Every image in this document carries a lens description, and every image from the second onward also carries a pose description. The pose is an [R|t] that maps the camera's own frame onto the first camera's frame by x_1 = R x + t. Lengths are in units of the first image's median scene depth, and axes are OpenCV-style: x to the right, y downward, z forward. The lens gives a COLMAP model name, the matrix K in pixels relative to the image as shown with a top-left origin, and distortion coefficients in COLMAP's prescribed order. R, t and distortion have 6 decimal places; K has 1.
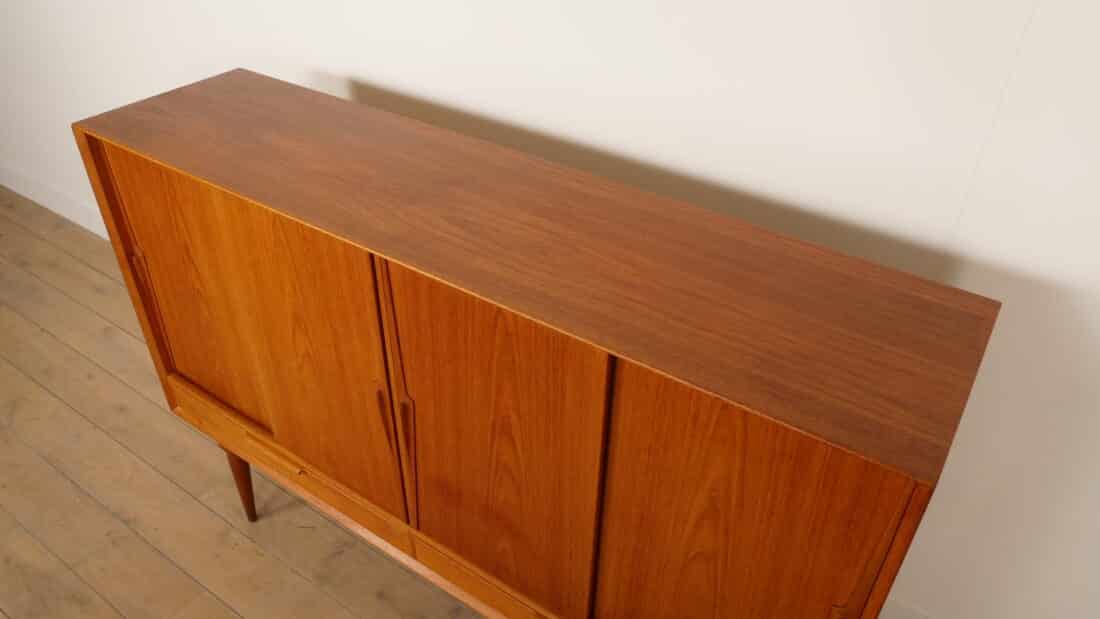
lens RADIAL K [[795.9, 0, 550.0], [0, 795.9, 309.5], [0, 0, 1]] dist [-0.049480, 0.000255]
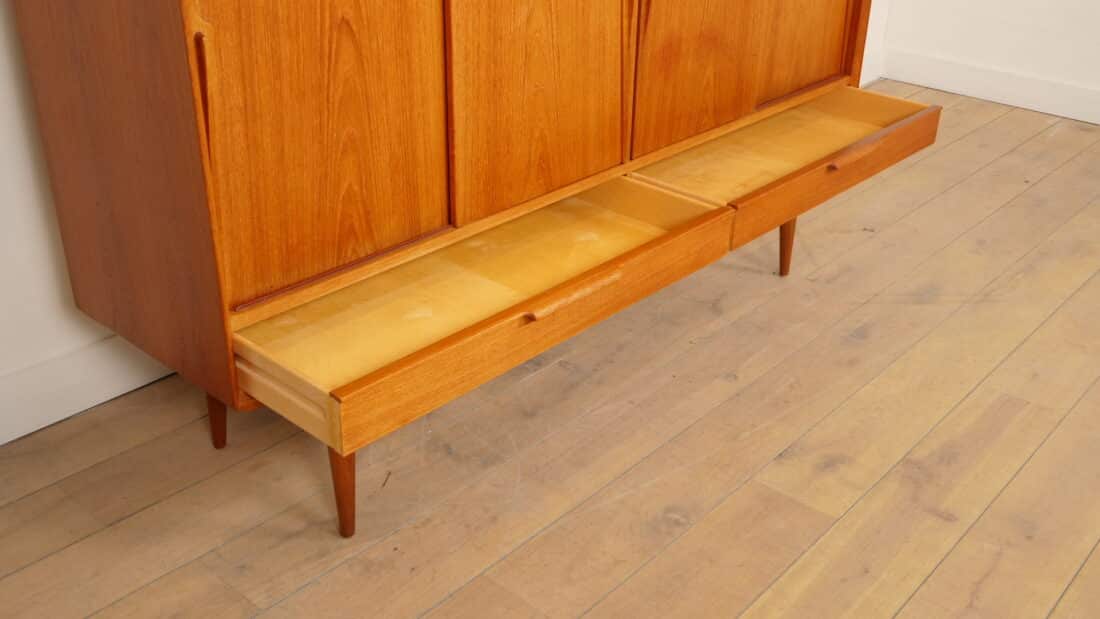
lens RADIAL K [[1091.8, 0, 550.0], [0, 1091.8, 309.5], [0, 0, 1]] dist [-0.010961, 0.001564]
pose [[0.130672, -0.470979, 0.872413, -1.413181], [0.561542, 0.760361, 0.326378, -0.046780], [-0.817065, 0.447248, 0.363832, 0.758843]]
